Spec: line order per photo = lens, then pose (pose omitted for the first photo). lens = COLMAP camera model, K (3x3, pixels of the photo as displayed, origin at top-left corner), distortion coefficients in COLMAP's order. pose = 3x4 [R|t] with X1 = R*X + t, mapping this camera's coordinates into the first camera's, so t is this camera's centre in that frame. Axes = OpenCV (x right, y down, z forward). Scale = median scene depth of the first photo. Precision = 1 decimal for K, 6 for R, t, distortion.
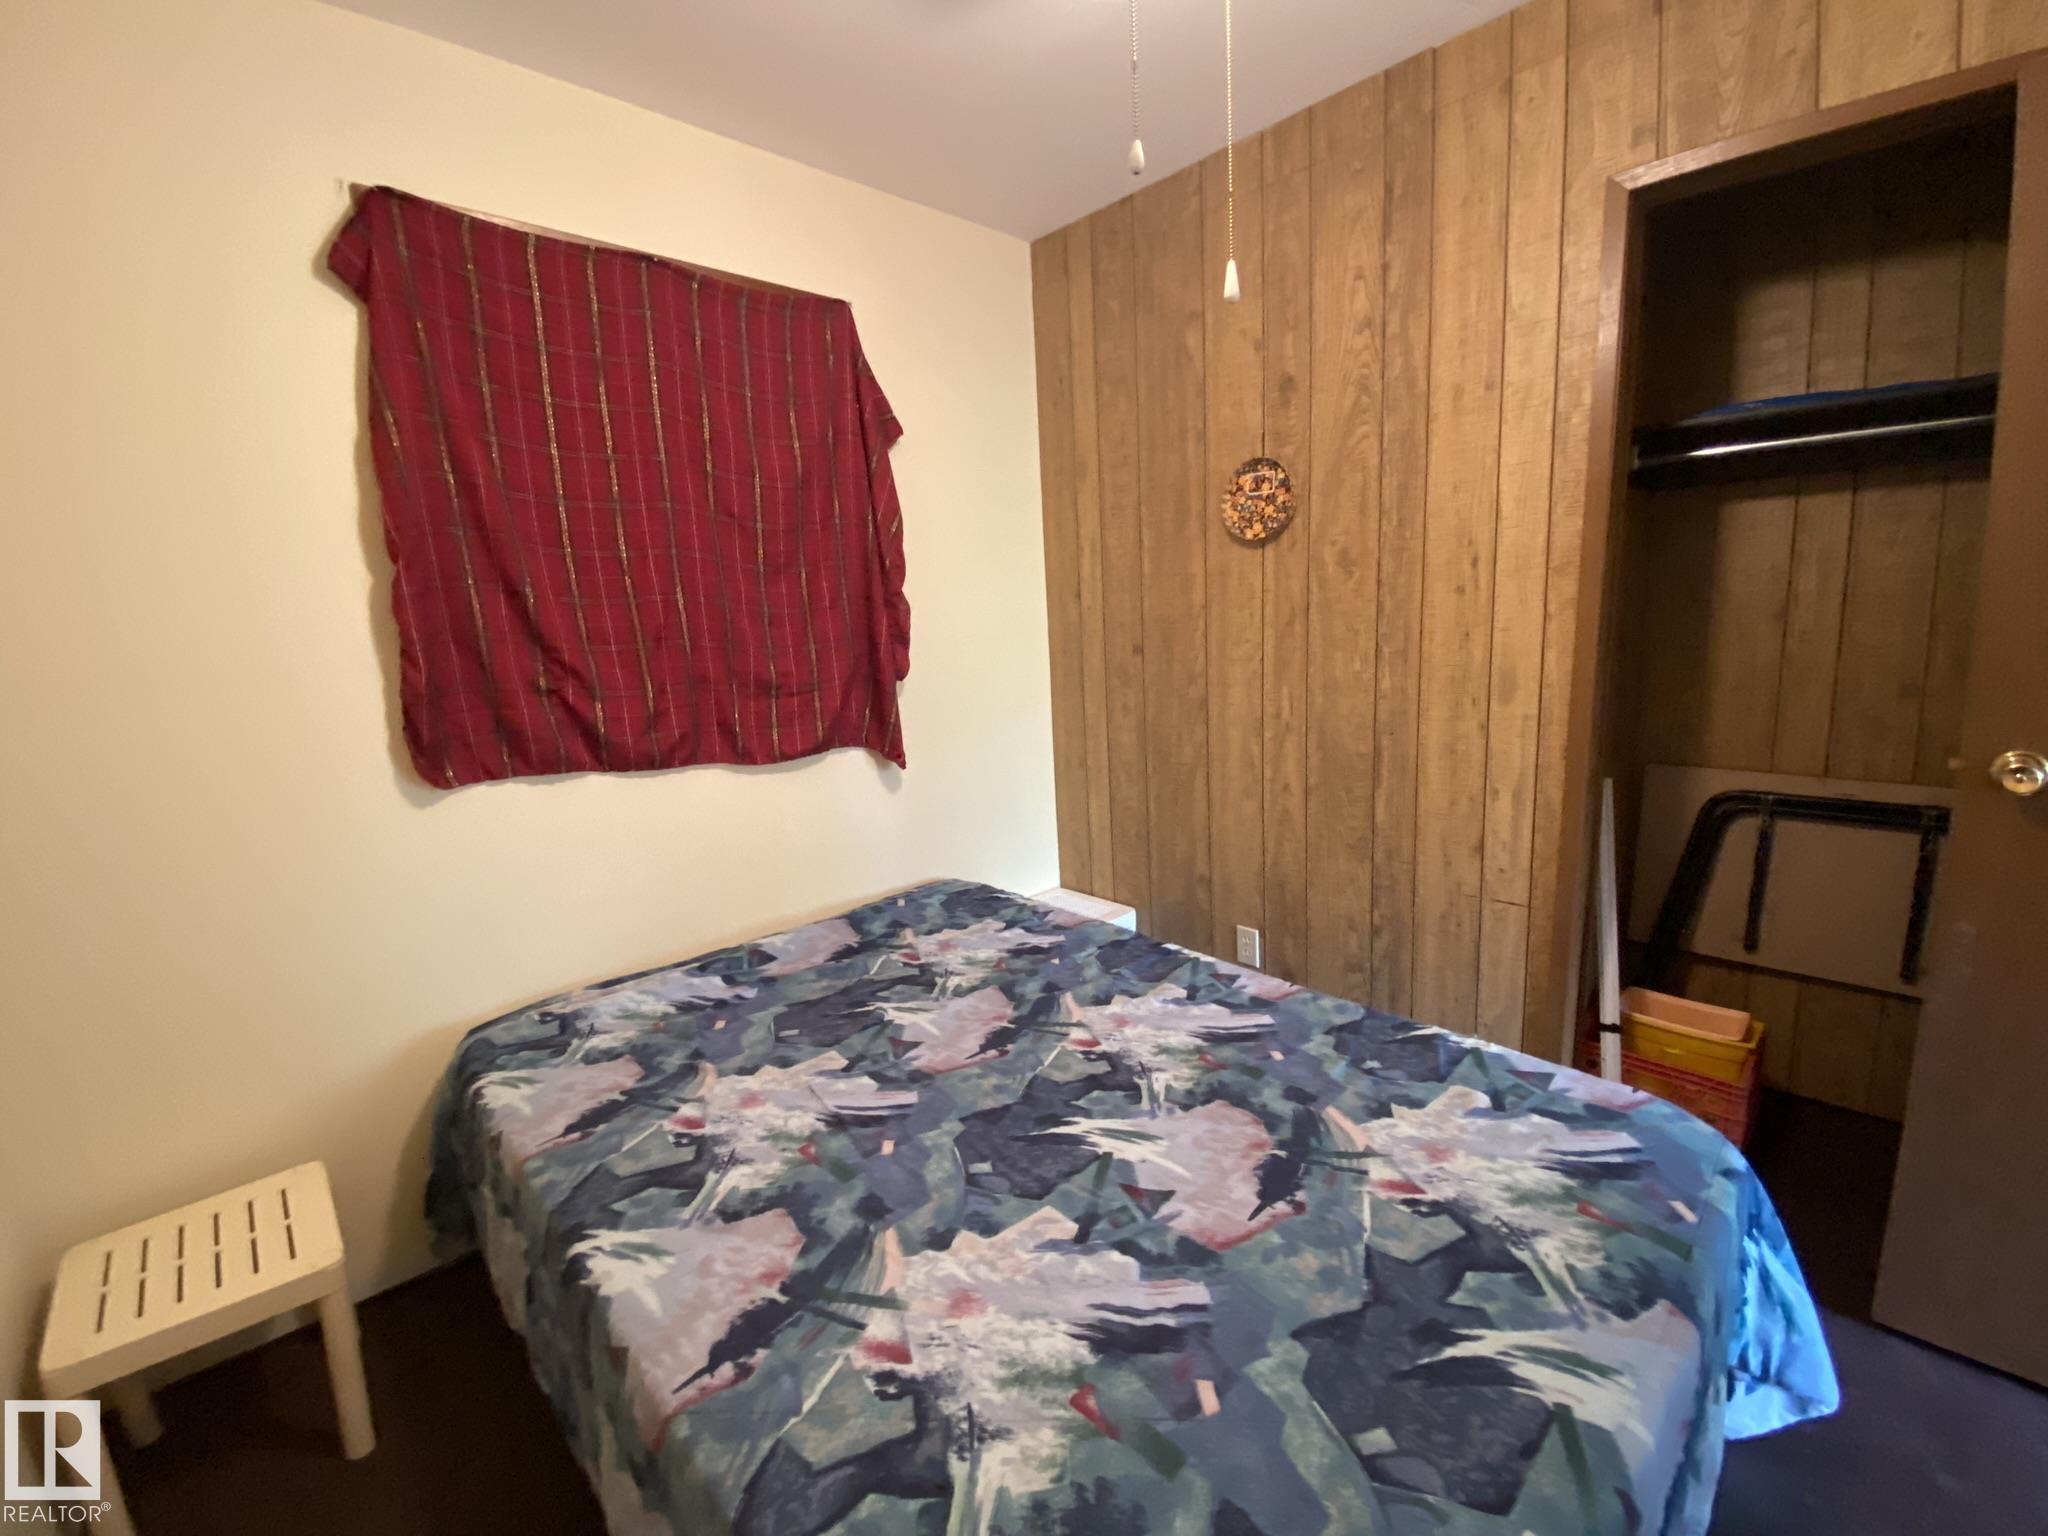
lens RADIAL K [[811.0, 0, 1023.1], [0, 811.0, 822.8], [0, 0, 1]] dist [0.000716, -0.000267]
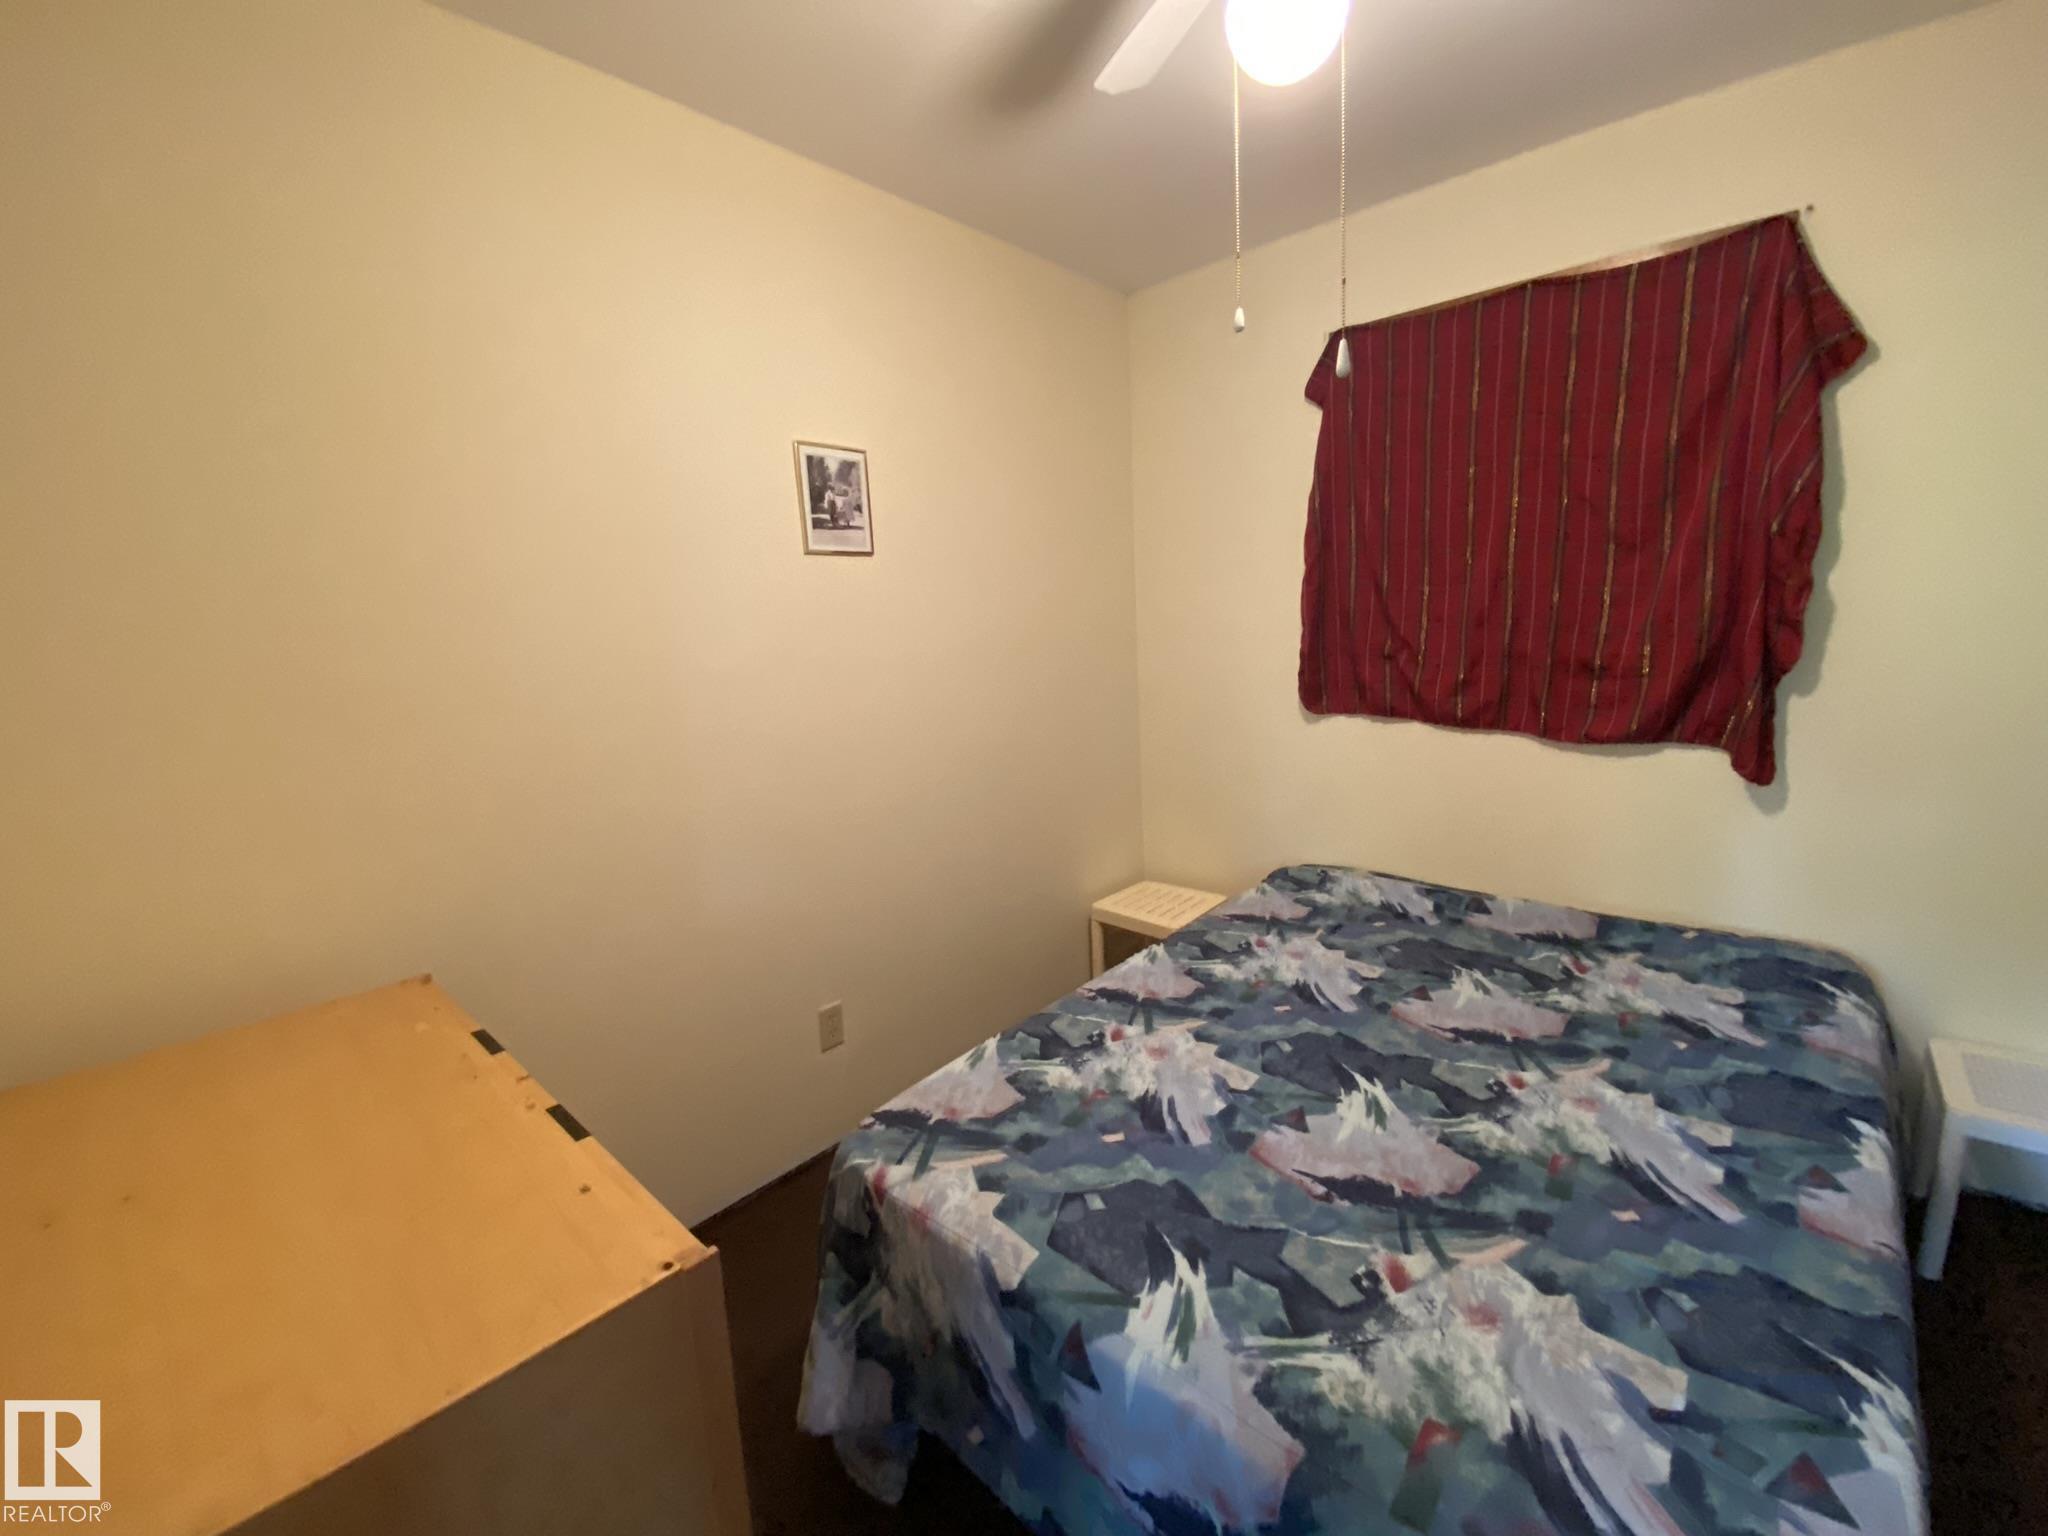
lens RADIAL K [[838.2, 0, 1018.5], [0, 838.2, 766.1], [0, 0, 1]] dist [0.035655, -0.027483]
pose [[0.074143, 0.207409, -0.975440, 0.863813], [-0.211179, 0.959215, 0.187908, -0.125157], [0.974631, 0.192060, 0.114920, 0.264910]]
